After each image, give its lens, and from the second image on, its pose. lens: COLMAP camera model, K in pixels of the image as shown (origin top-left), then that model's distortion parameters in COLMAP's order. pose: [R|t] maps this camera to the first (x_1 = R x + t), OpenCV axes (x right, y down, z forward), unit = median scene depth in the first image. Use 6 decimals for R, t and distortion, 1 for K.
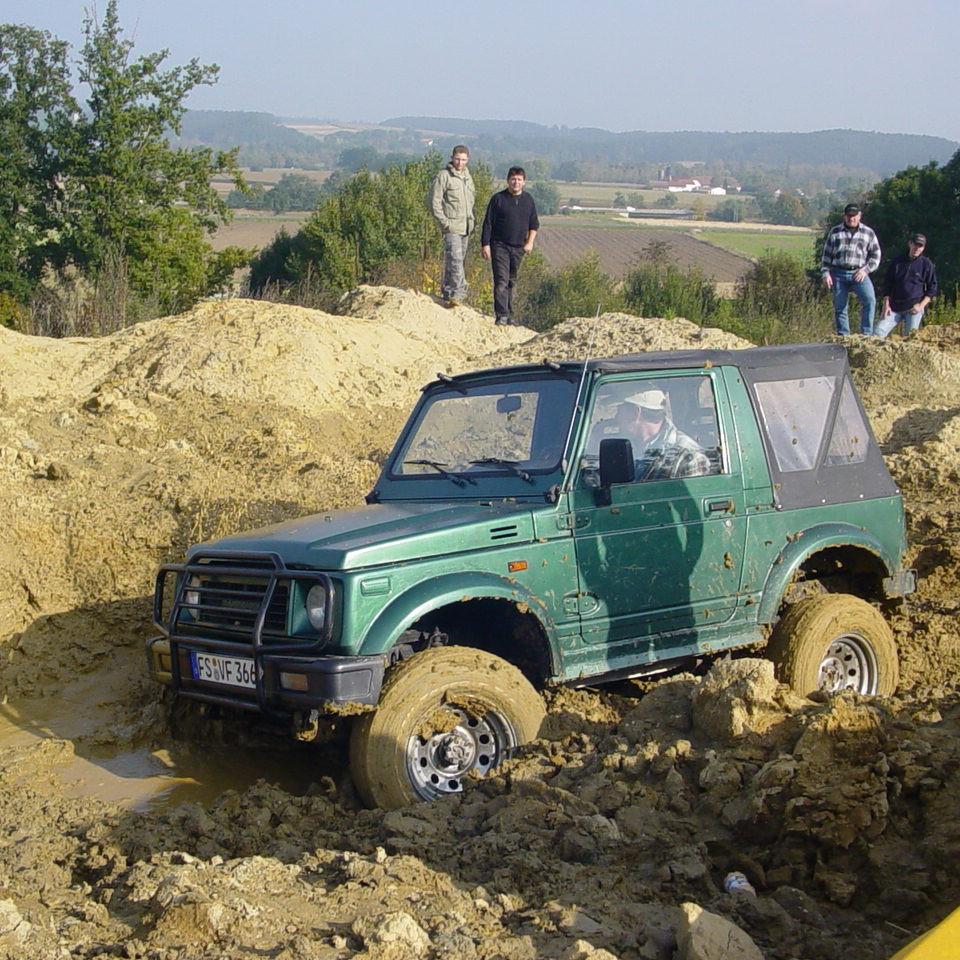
lens RADIAL K [[1586.9, 0, 494.6], [0, 1586.9, 451.0], [0, 0, 1]] dist [-0.183822, 0.173502]
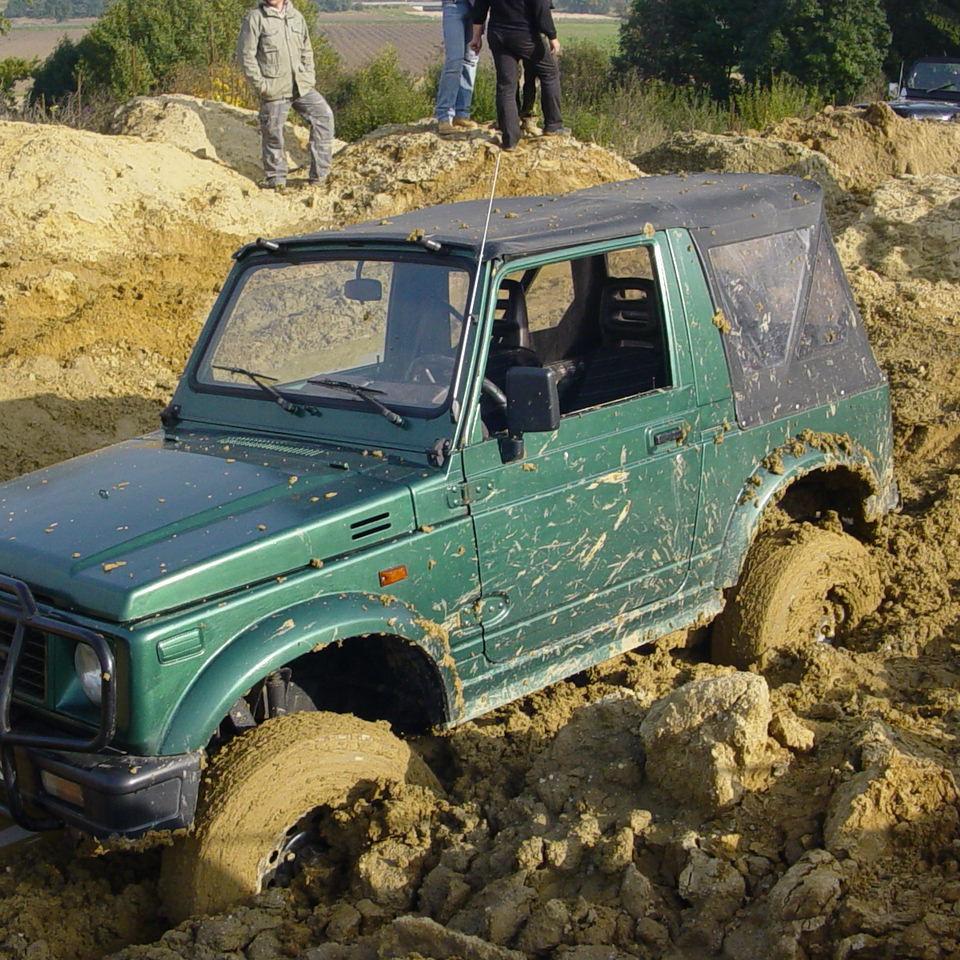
lens RADIAL K [[1586.9, 0, 494.6], [0, 1586.9, 451.0], [0, 0, 1]] dist [-0.183822, 0.173502]
pose [[0.991481, -0.060359, 0.115423, -0.003335], [0.045298, 0.990619, 0.128928, -0.029735], [-0.122122, -0.122602, 0.984914, 0.242068]]
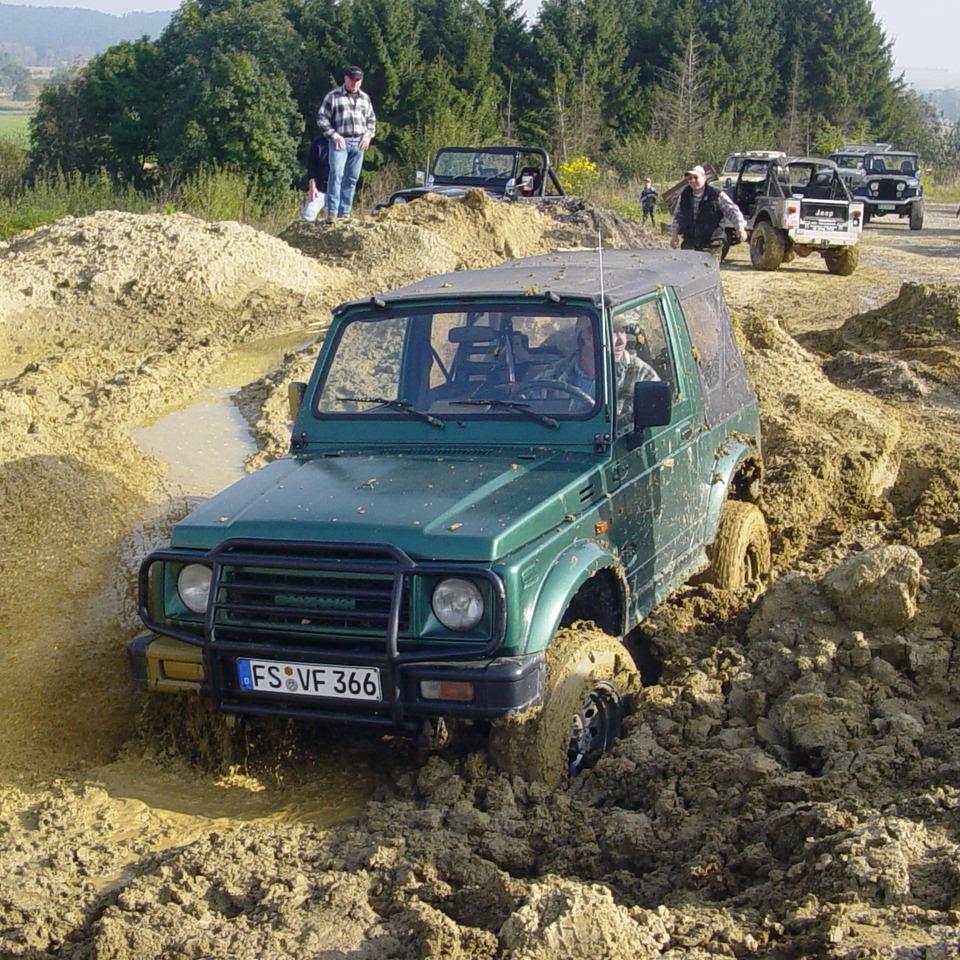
lens RADIAL K [[1586.9, 0, 494.6], [0, 1586.9, 451.0], [0, 0, 1]] dist [-0.183822, 0.173502]
pose [[0.867463, -0.121209, 0.482510, -0.359775], [0.082831, 0.991518, 0.100159, -0.037280], [-0.490557, -0.046917, 0.870145, 0.133915]]
